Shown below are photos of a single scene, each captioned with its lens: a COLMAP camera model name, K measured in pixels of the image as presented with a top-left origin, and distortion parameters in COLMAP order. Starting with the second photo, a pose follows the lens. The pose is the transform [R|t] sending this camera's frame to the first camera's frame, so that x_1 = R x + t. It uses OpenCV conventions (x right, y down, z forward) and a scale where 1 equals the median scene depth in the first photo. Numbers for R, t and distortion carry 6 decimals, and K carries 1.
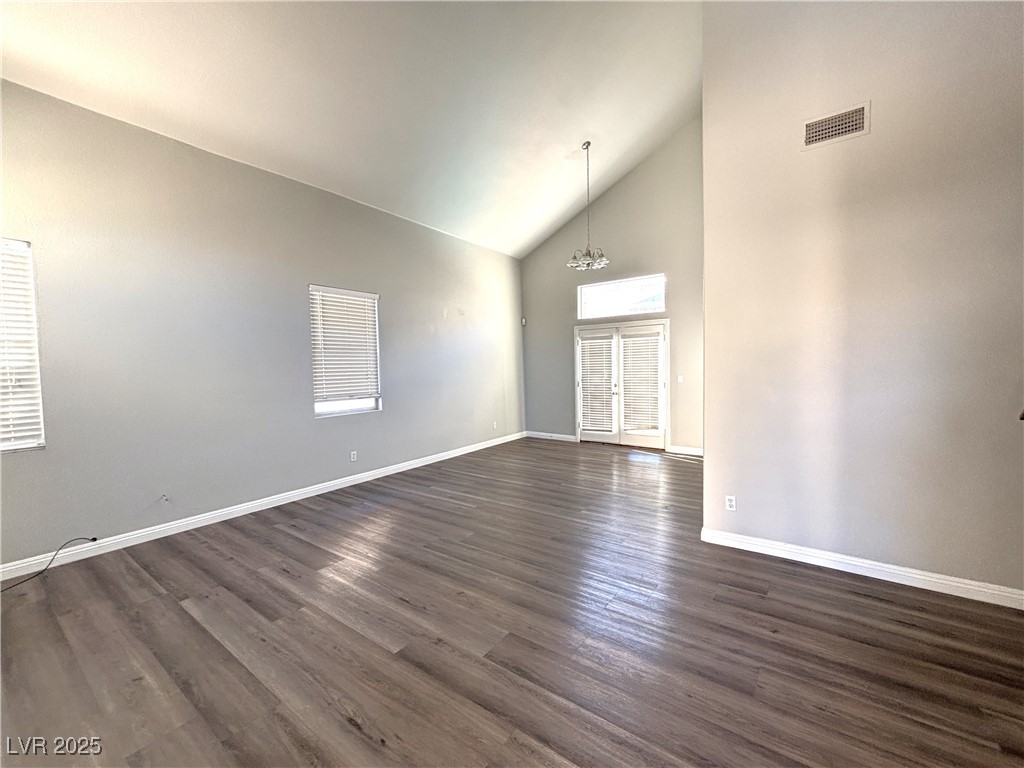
lens RADIAL K [[410.7, 0, 512.0], [0, 410.7, 384.0], [0, 0, 1]] dist [-0.000206, -0.000012]
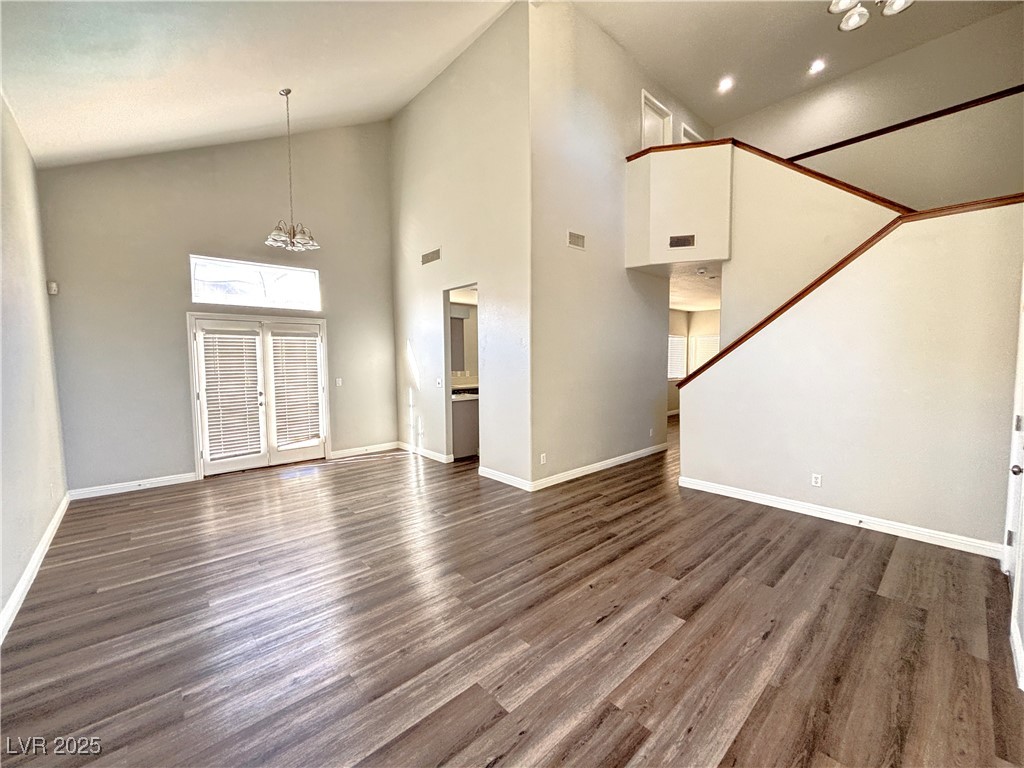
lens RADIAL K [[413.8, 0, 512.0], [0, 413.8, 384.0], [0, 0, 1]] dist [0.001603, 0.000154]
pose [[0.205734, -0.044119, 0.977613, -0.454284], [0.047422, 0.998259, 0.035071, -0.021790], [-0.977458, 0.039145, 0.207468, 0.368035]]
